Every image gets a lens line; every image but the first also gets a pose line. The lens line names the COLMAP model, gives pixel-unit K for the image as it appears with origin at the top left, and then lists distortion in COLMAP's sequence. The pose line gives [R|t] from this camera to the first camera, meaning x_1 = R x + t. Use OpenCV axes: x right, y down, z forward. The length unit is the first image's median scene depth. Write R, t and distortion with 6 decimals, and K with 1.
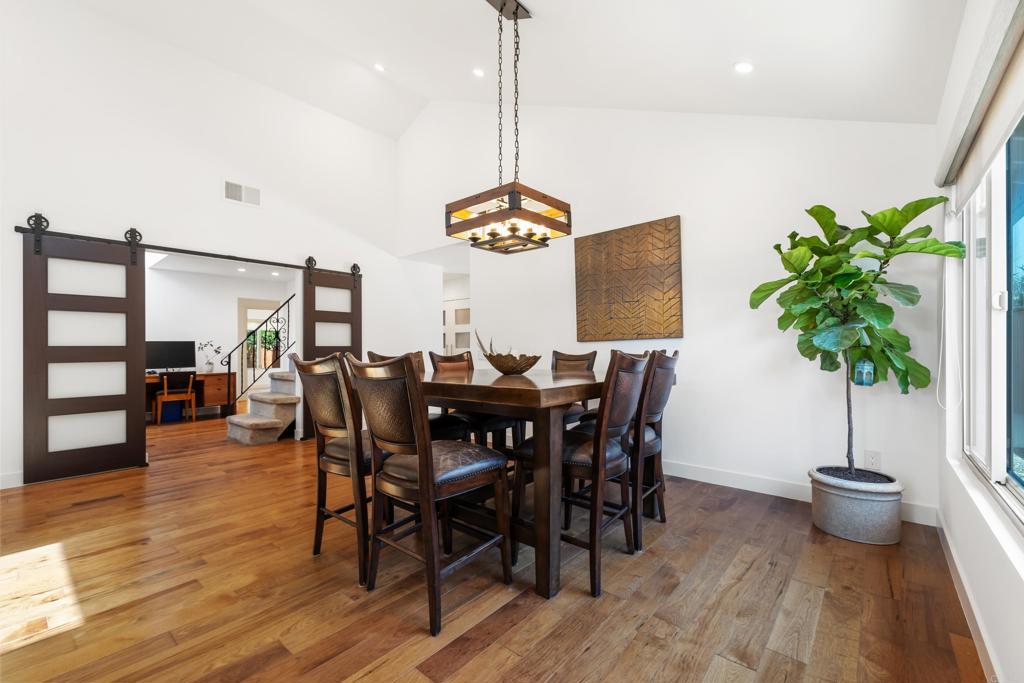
lens RADIAL K [[433.0, 0, 514.6], [0, 433.0, 347.6], [0, 0, 1]] dist [-0.001155, -0.000216]
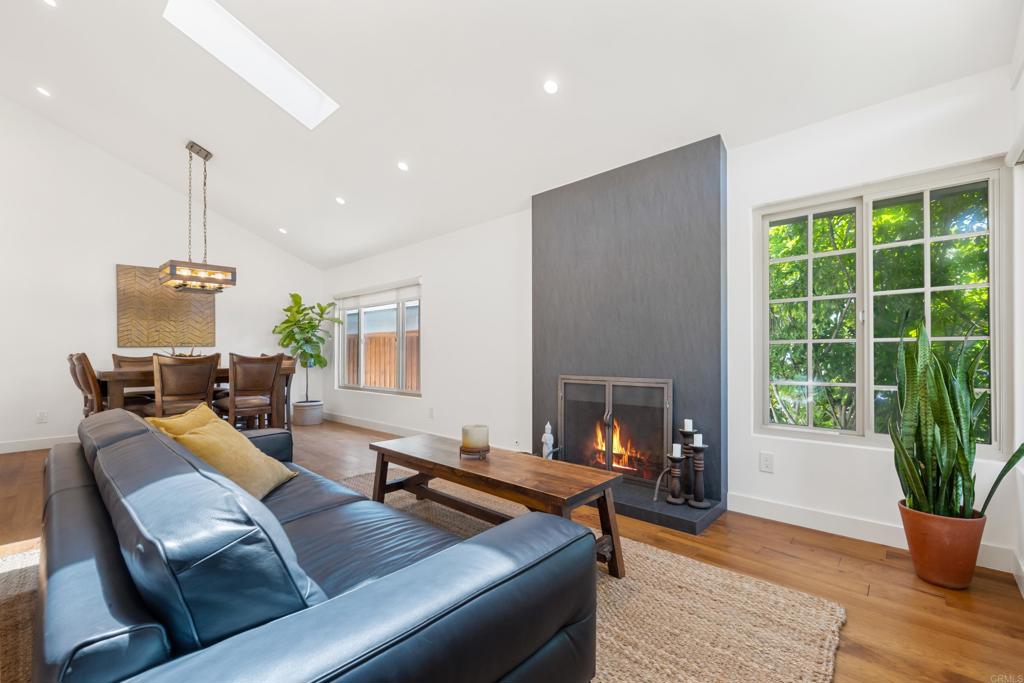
lens RADIAL K [[433.0, 0, 514.6], [0, 433.0, 347.6], [0, 0, 1]] dist [-0.001155, -0.000216]
pose [[0.052187, 0.020196, 0.998433, -1.202807], [-0.000914, 0.999796, -0.020176, 0.013056], [-0.998637, 0.000141, 0.052194, -0.236477]]
